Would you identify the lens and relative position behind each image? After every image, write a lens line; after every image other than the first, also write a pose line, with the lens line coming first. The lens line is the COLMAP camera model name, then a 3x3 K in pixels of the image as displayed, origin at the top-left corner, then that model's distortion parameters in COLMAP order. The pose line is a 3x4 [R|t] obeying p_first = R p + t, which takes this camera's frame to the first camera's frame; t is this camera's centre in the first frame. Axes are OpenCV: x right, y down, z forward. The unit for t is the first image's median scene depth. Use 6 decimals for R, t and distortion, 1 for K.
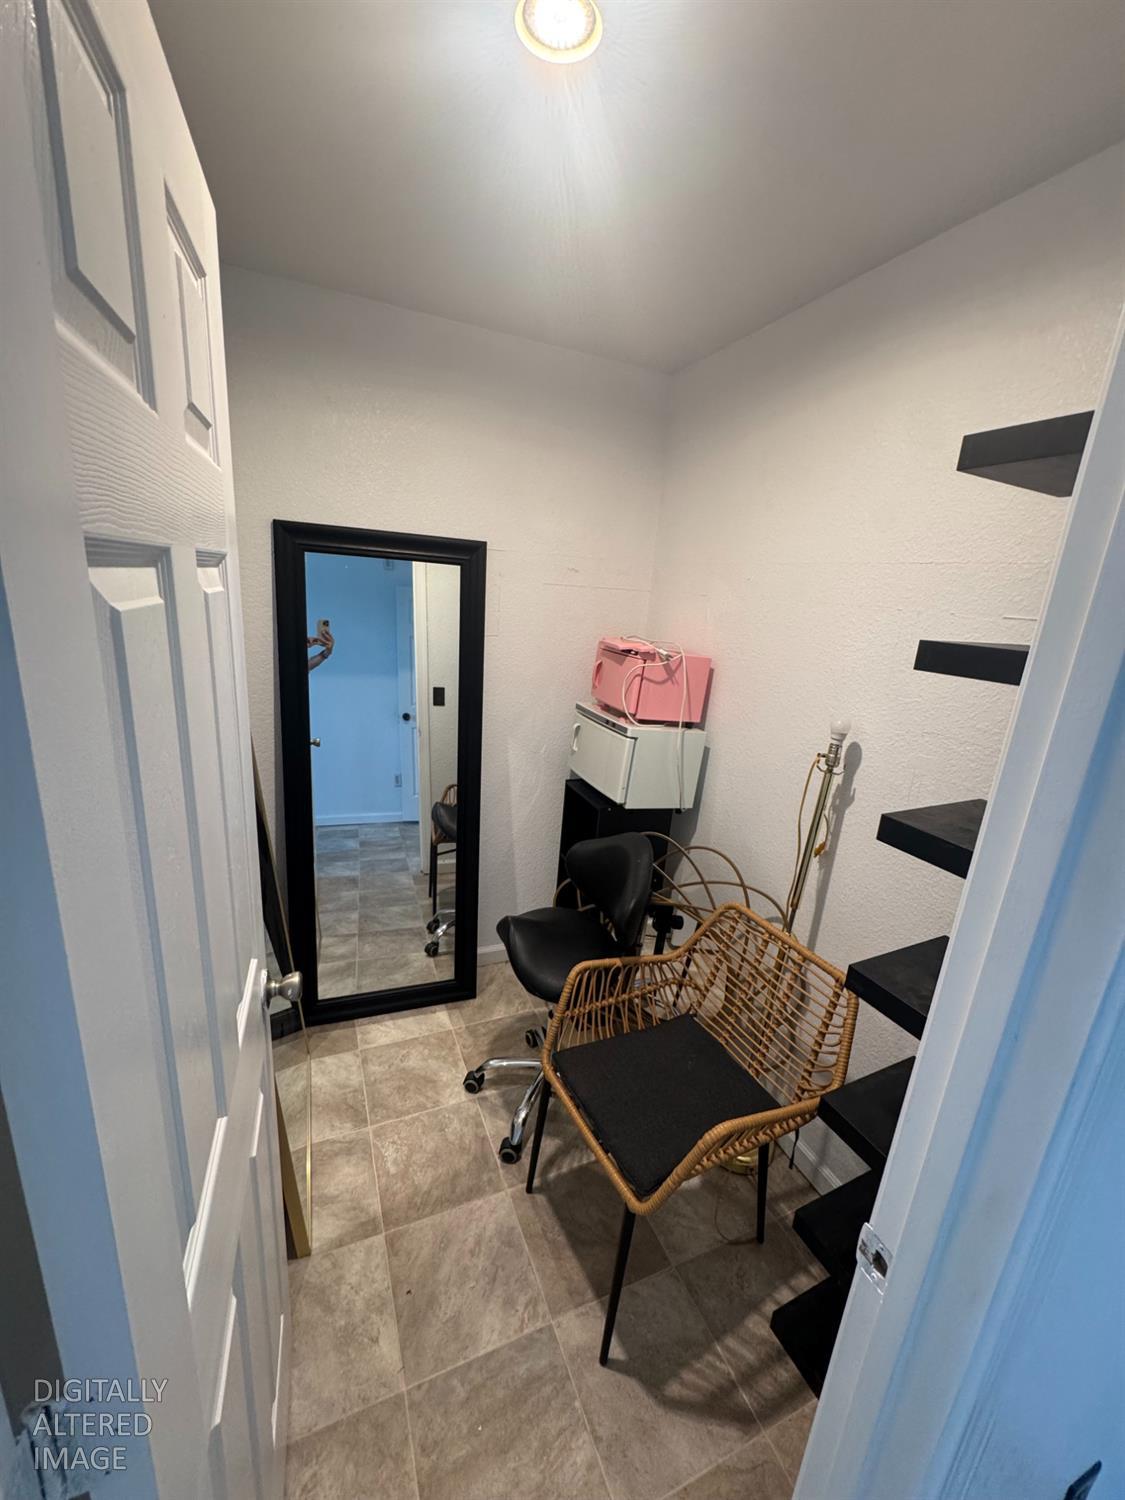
lens RADIAL K [[600.5, 0, 560.8], [0, 600.5, 750.9], [0, 0, 1]] dist [-0.000694, -0.000797]
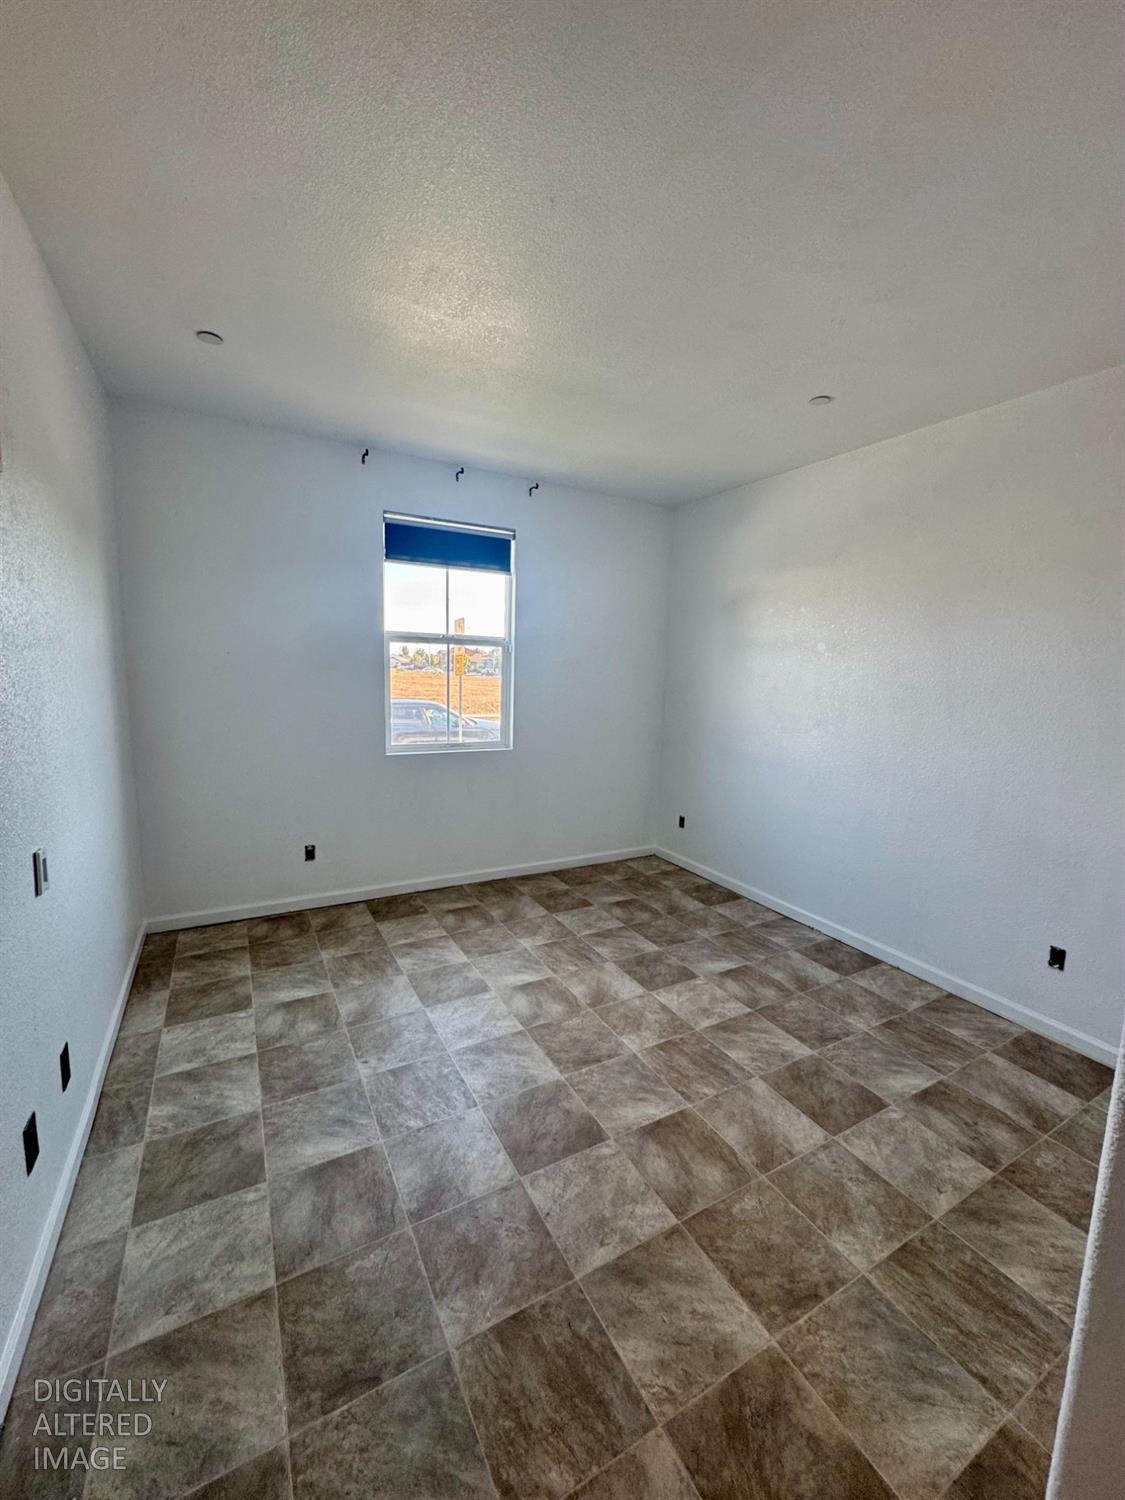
lens RADIAL K [[600.5, 0, 559.1], [0, 600.5, 751.0], [0, 0, 1]] dist [-0.000694, -0.000797]
pose [[0.086557, 0.050945, -0.994943, 0.754010], [-0.289164, 0.956983, 0.023845, 0.031539], [0.953358, 0.285637, 0.097565, 0.470924]]
